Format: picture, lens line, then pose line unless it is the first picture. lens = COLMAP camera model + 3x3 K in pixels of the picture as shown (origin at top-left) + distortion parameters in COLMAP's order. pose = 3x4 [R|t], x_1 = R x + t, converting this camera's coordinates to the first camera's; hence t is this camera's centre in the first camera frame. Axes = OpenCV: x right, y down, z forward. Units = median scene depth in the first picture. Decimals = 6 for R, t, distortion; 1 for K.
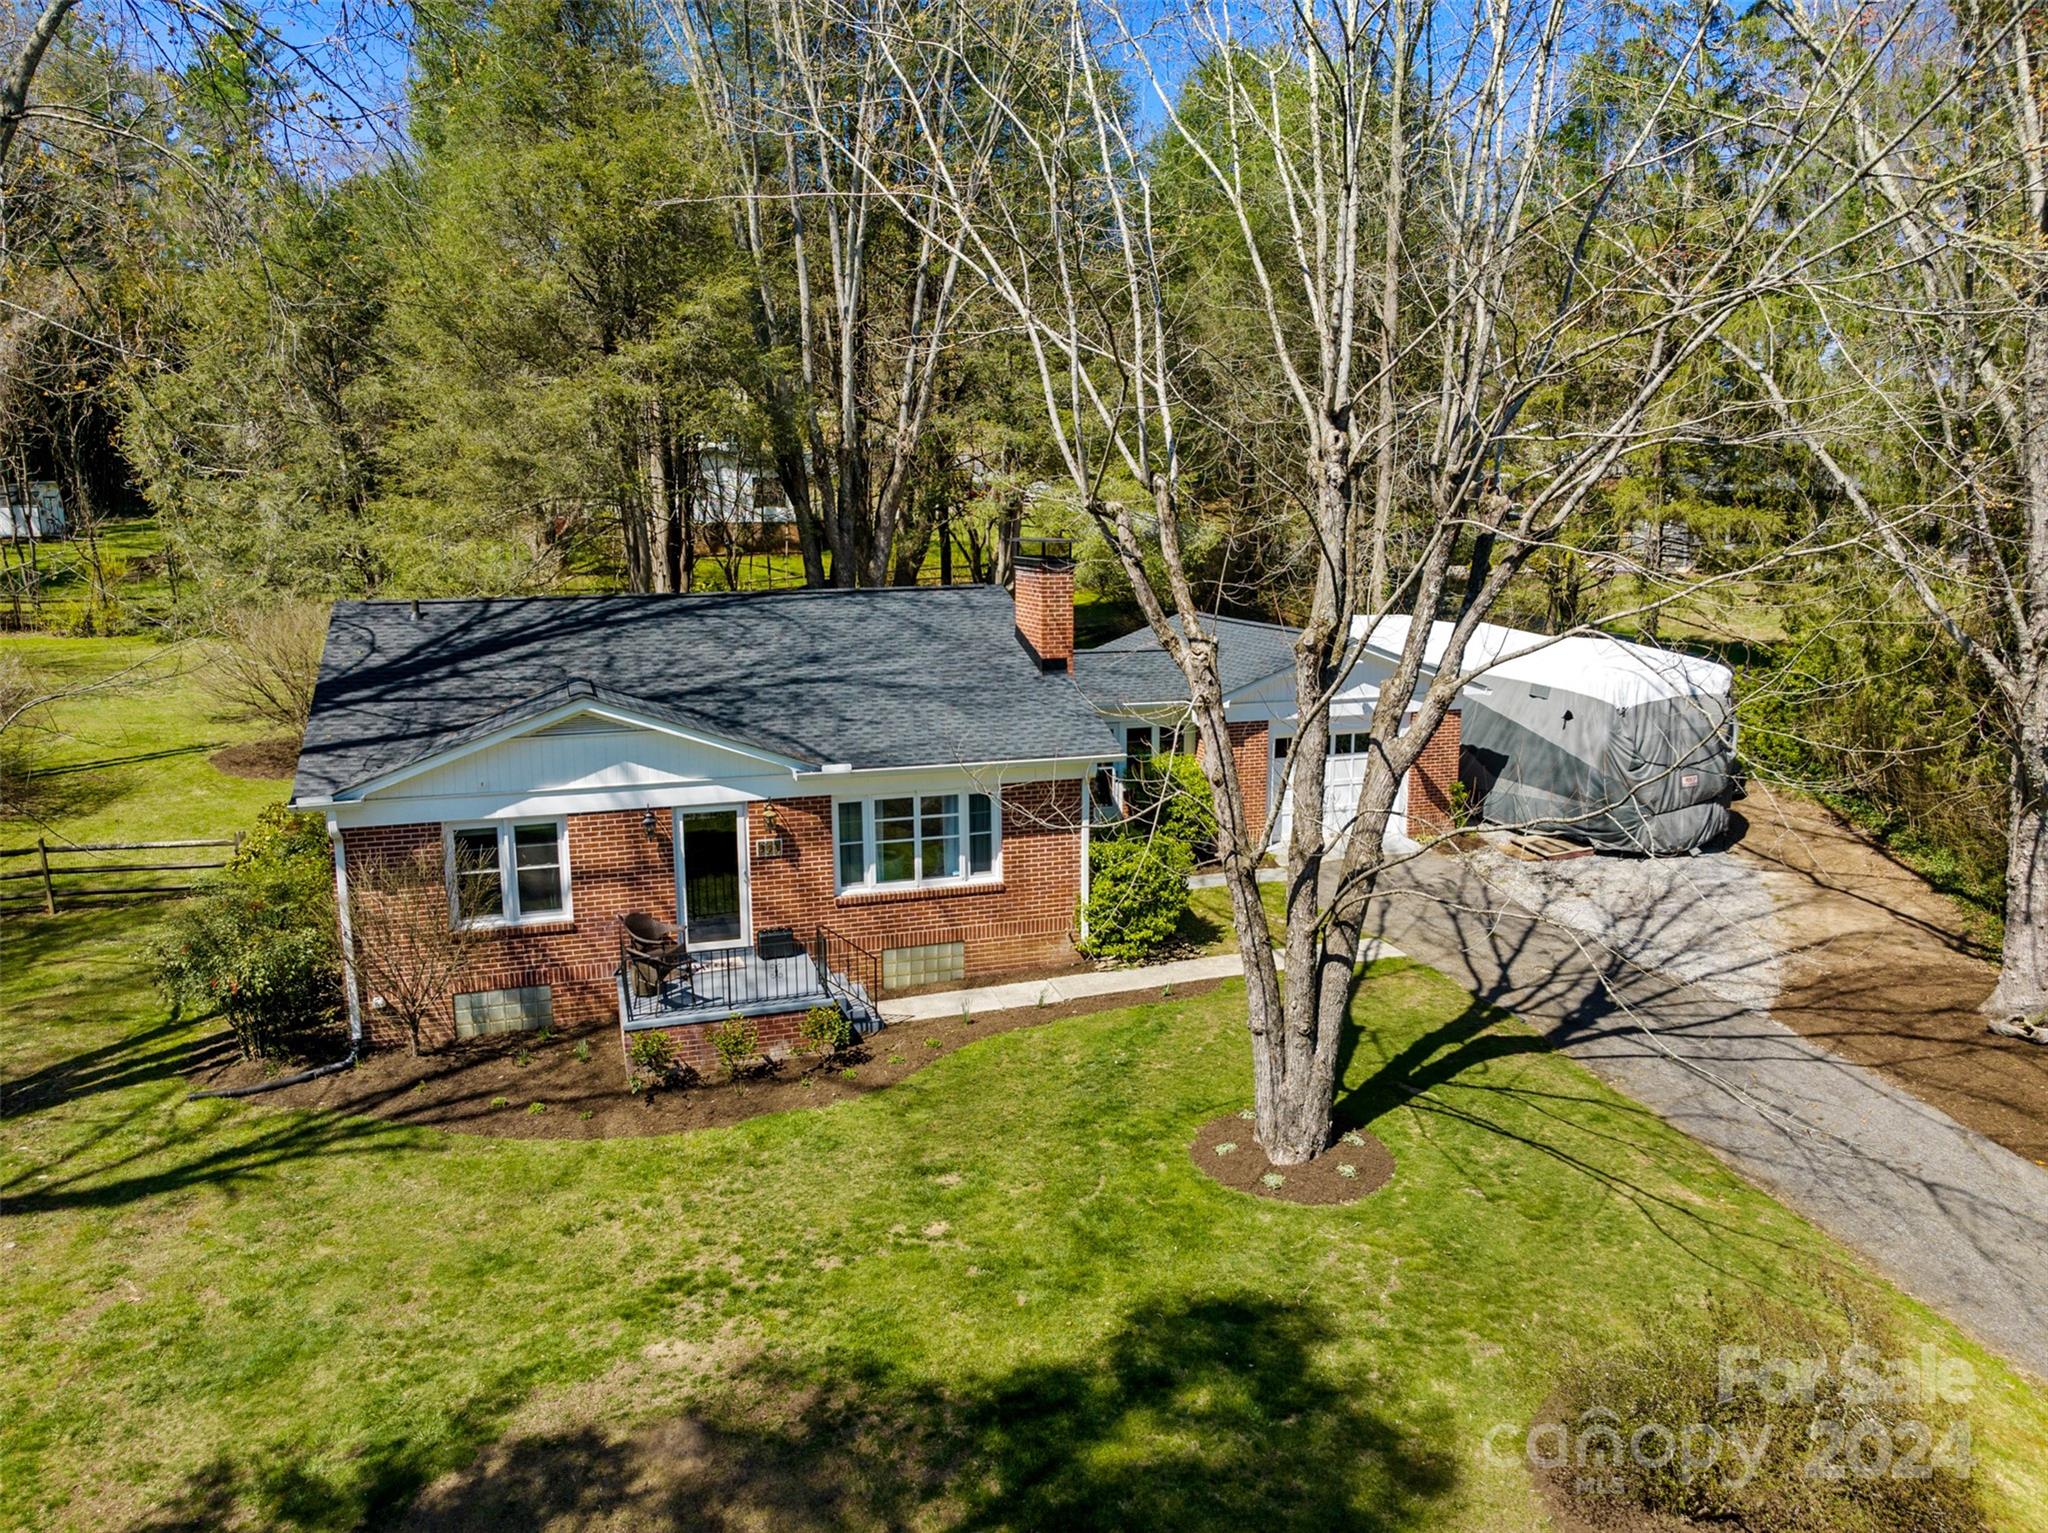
lens RADIAL K [[1431.6, 0, 1024.0], [0, 1431.6, 766.5], [0, 0, 1]] dist [-0.069257, 0.001663]
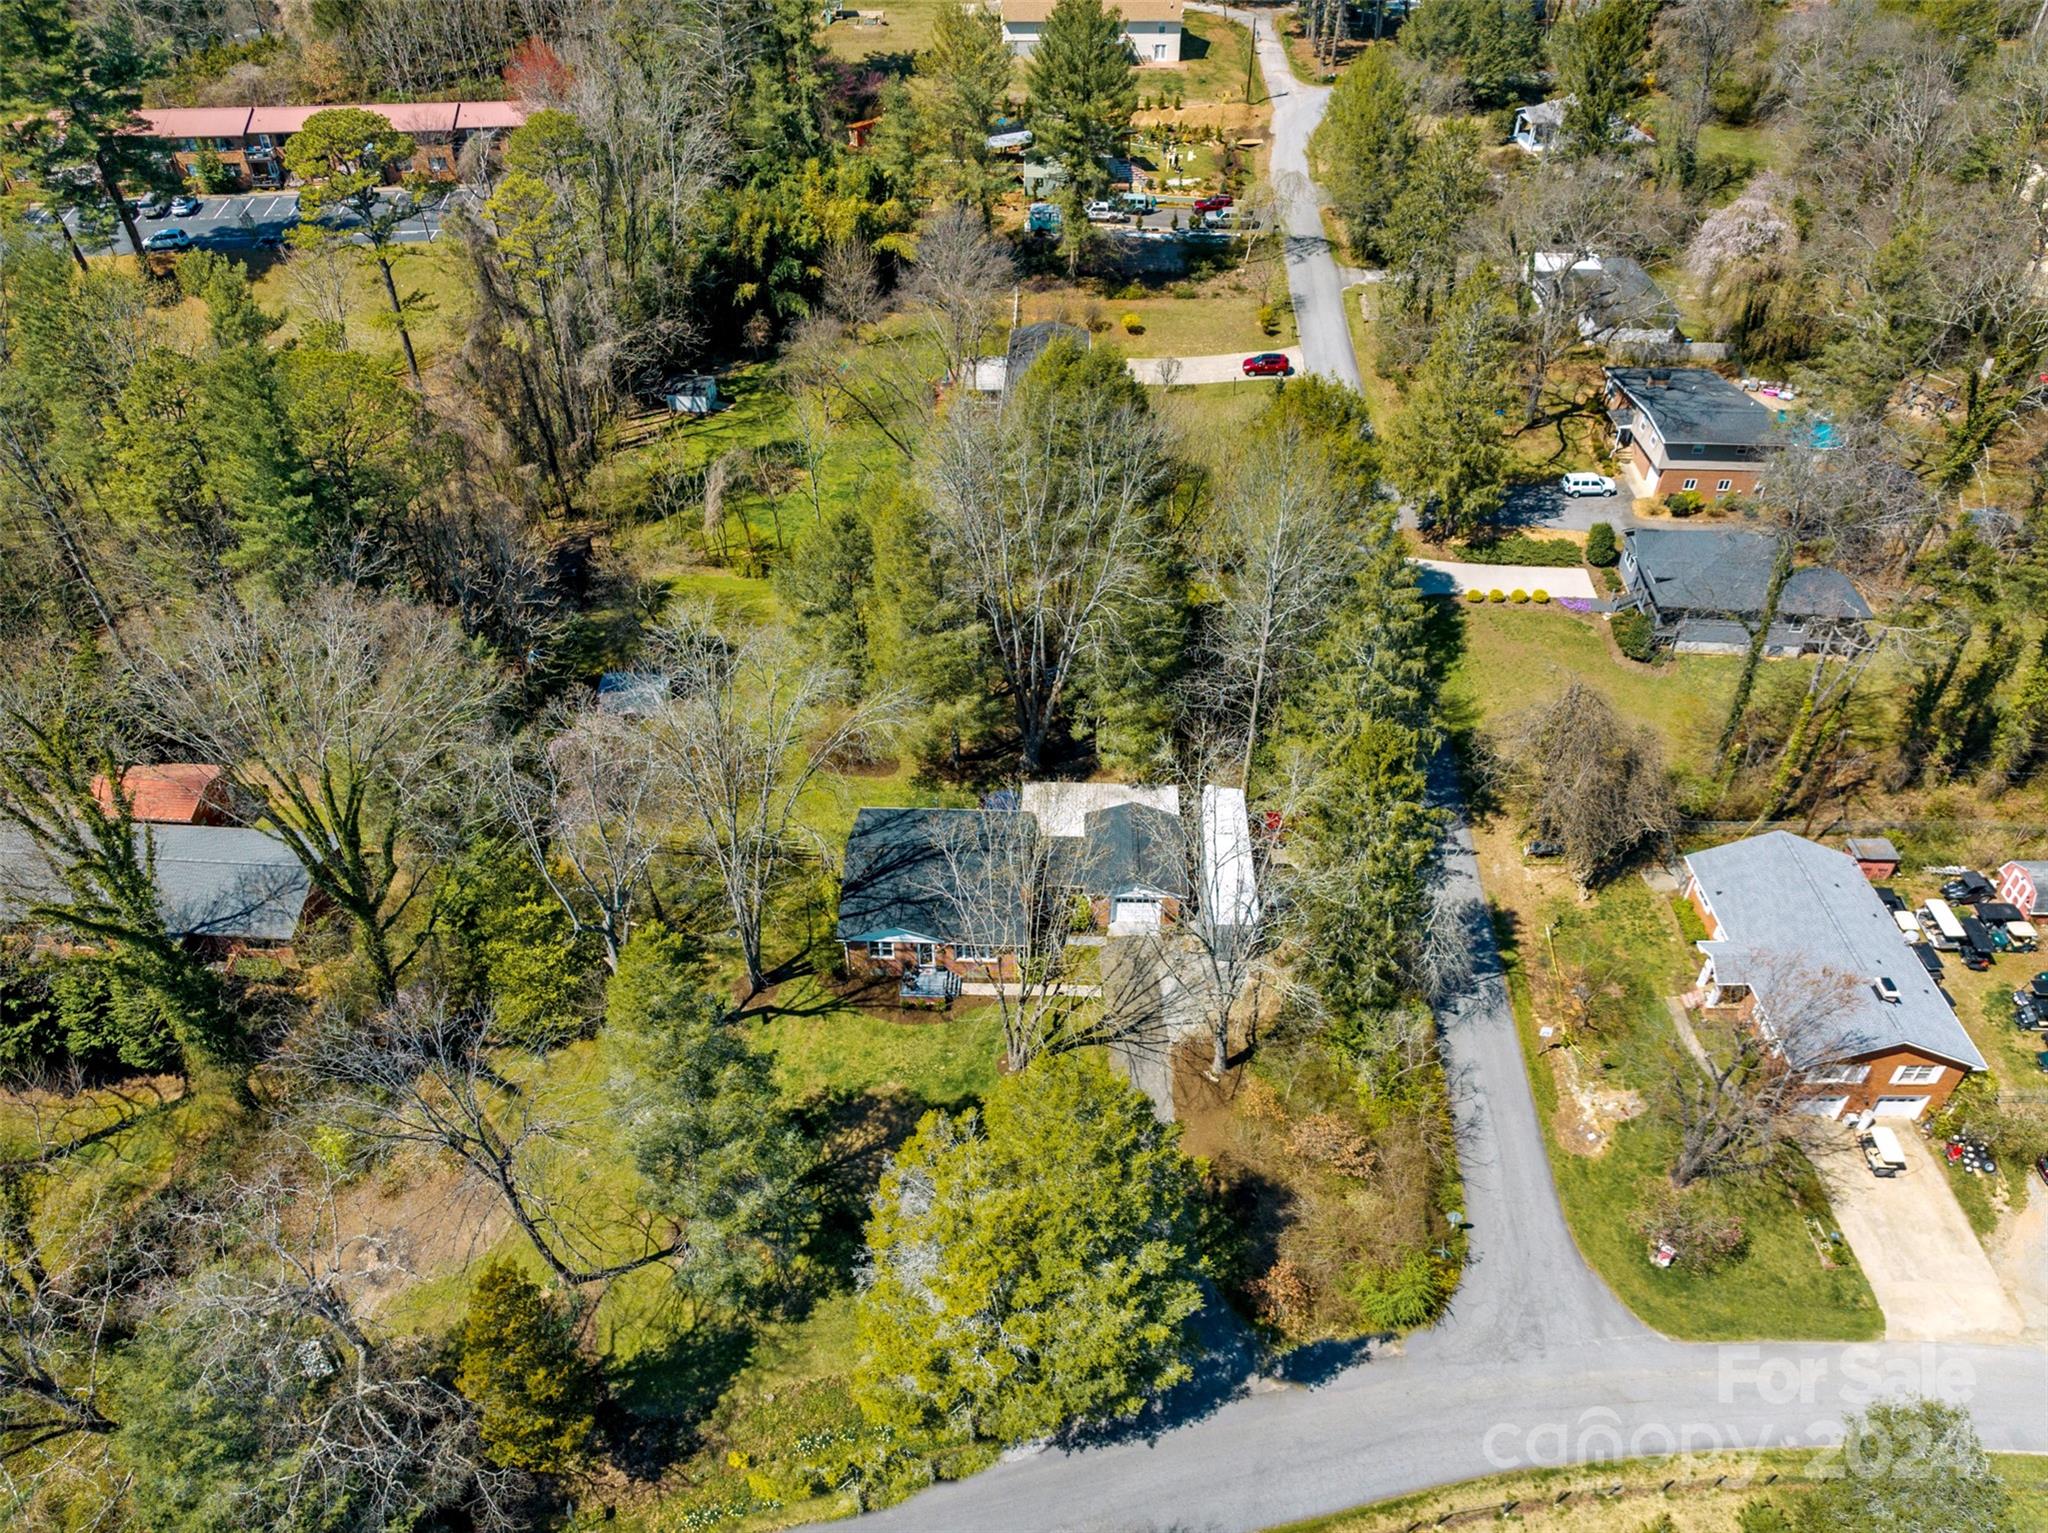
lens RADIAL K [[1431.6, 0, 1024.0], [0, 1431.6, 766.5], [0, 0, 1]] dist [-0.069257, 0.001663]
pose [[0.938110, 0.216414, -0.270398, 1.157355], [-0.065559, 0.877580, 0.474926, -2.613168], [0.340077, -0.427806, 0.837454, -2.376876]]
